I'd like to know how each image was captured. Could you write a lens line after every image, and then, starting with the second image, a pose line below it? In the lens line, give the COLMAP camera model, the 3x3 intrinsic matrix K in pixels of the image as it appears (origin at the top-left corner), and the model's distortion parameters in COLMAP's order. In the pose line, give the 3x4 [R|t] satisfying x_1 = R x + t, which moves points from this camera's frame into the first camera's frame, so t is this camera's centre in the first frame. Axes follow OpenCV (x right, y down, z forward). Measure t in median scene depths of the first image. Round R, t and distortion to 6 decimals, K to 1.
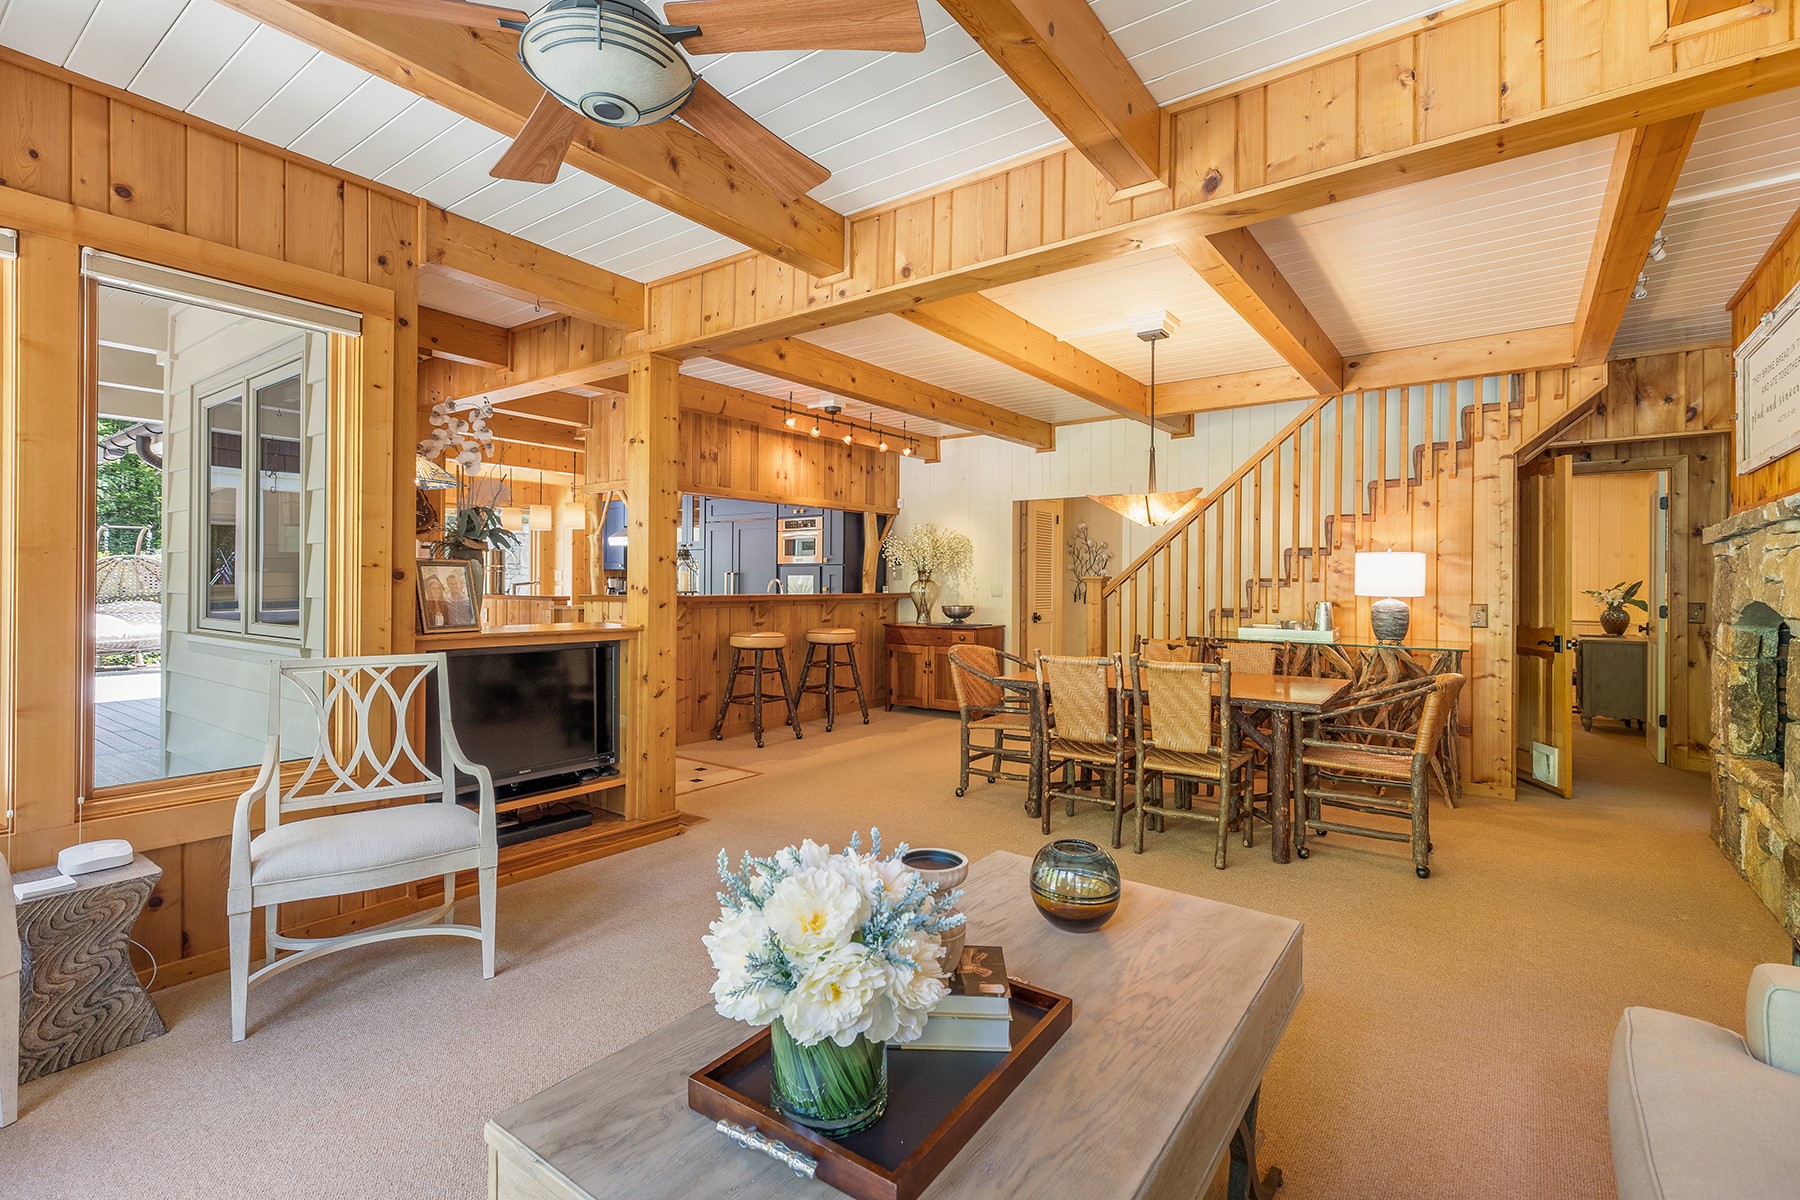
lens RADIAL K [[827.8, 0, 901.3], [0, 827.8, 592.6], [0, 0, 1]] dist [0.006202, -0.000607]
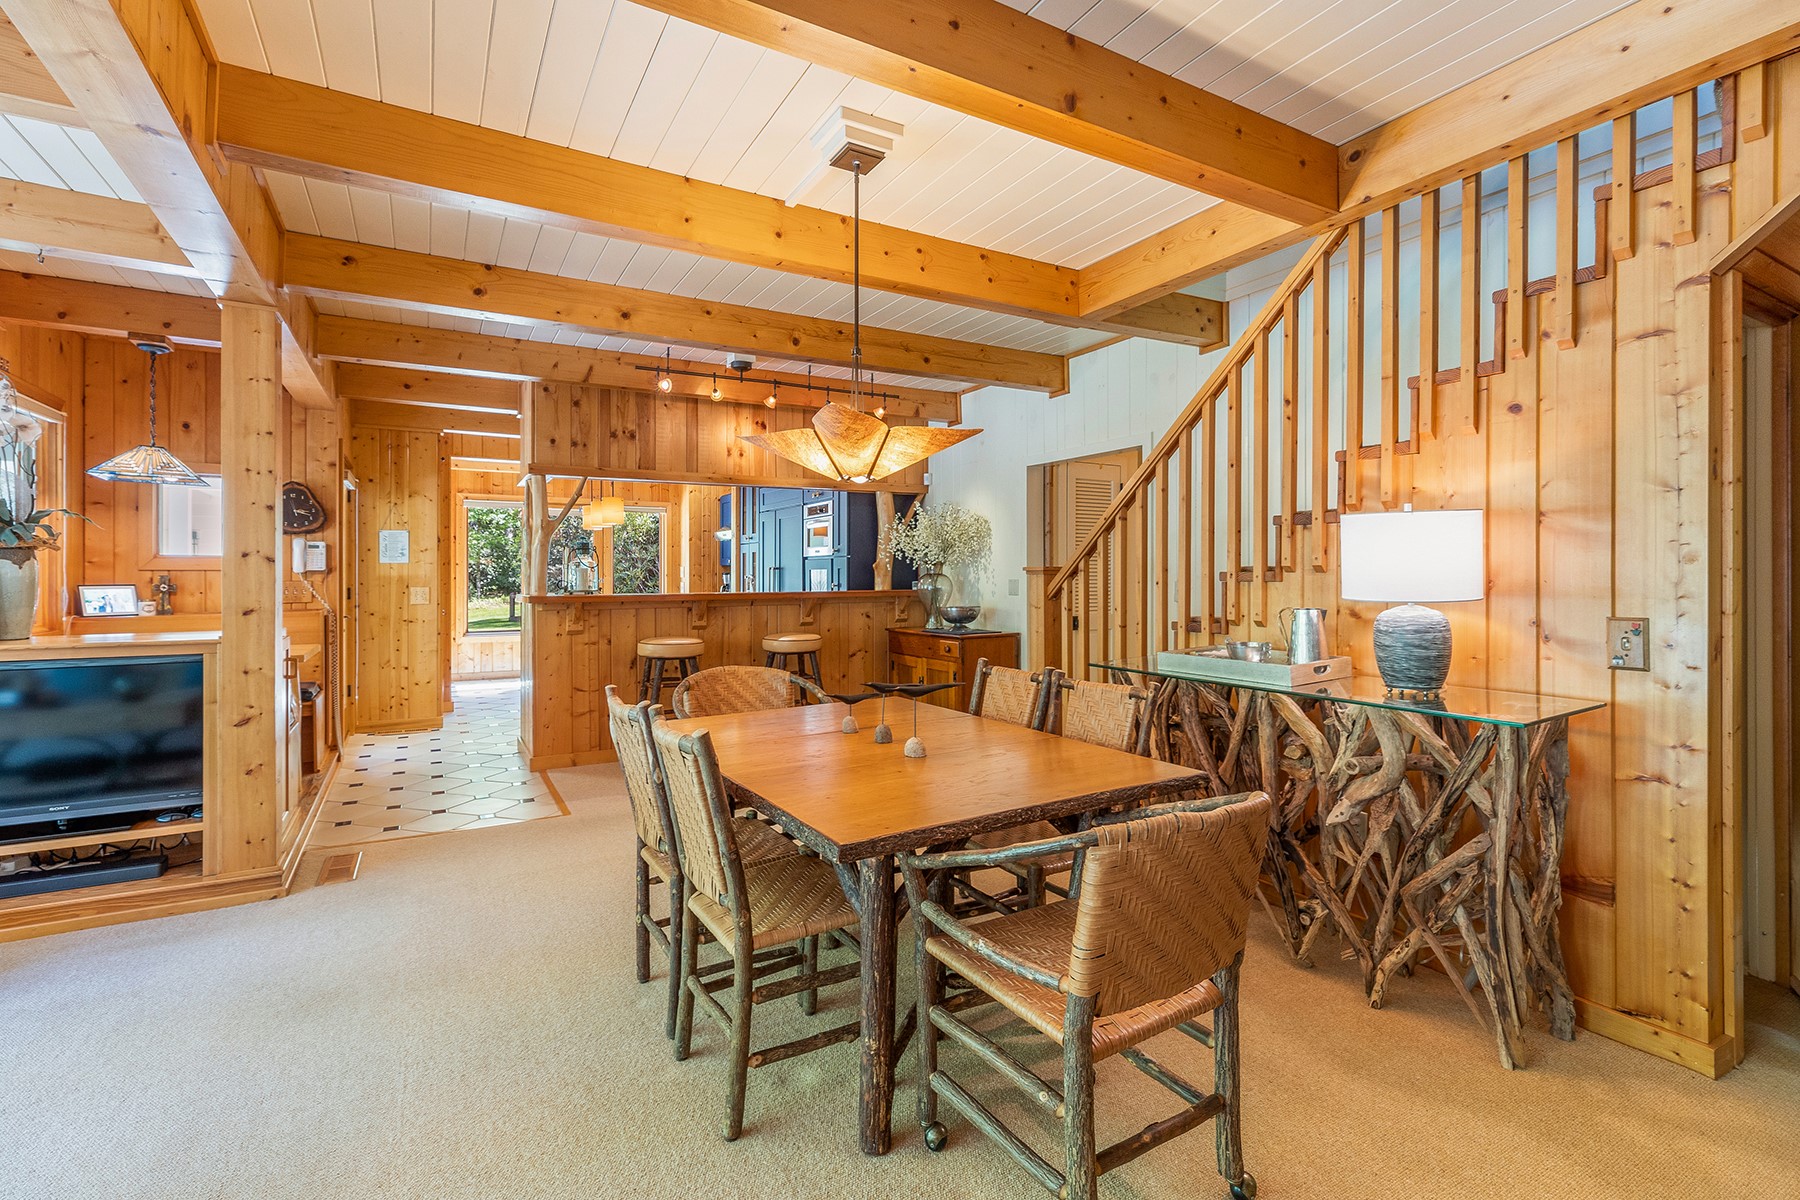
lens RADIAL K [[827.8, 0, 901.3], [0, 827.8, 584.2], [0, 0, 1]] dist [0.006202, -0.000607]
pose [[0.917320, -0.005328, -0.398116, 0.489116], [0.004692, 0.999986, -0.002570, -0.004866], [0.398124, 0.000490, 0.917331, 0.406317]]
